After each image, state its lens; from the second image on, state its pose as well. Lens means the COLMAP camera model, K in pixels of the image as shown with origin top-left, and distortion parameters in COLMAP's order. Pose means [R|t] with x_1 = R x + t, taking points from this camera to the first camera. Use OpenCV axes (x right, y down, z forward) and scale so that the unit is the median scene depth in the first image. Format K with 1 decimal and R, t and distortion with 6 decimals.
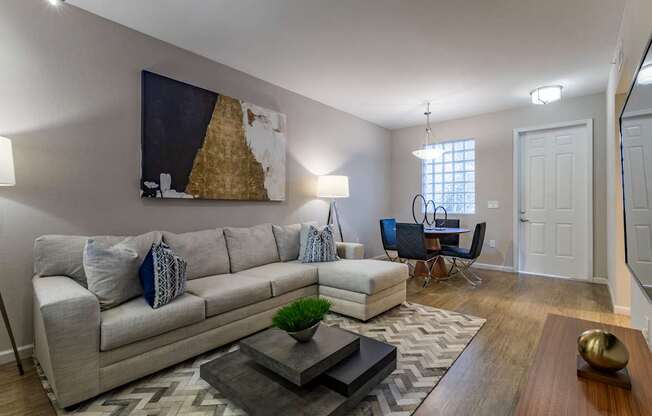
lens RADIAL K [[307.7, 0, 319.0], [0, 307.7, 206.7], [0, 0, 1]] dist [-0.000596, 0.000136]
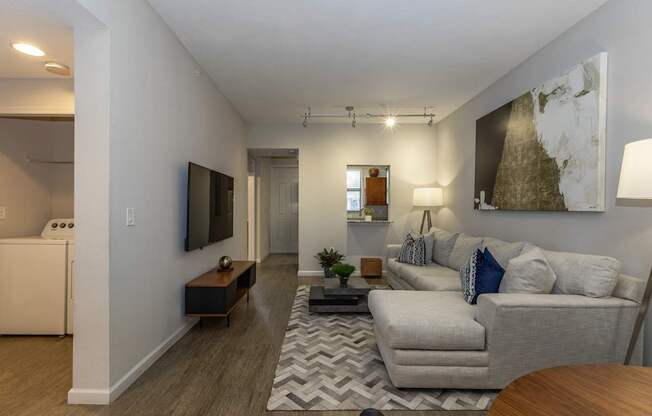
lens RADIAL K [[307.7, 0, 319.0], [0, 307.7, 206.7], [0, 0, 1]] dist [-0.000596, 0.000136]
pose [[-0.755441, -0.007279, -0.655176, 0.780192], [-0.005971, 0.999973, -0.004225, -0.028209], [0.655190, 0.000720, -0.755464, 1.365181]]
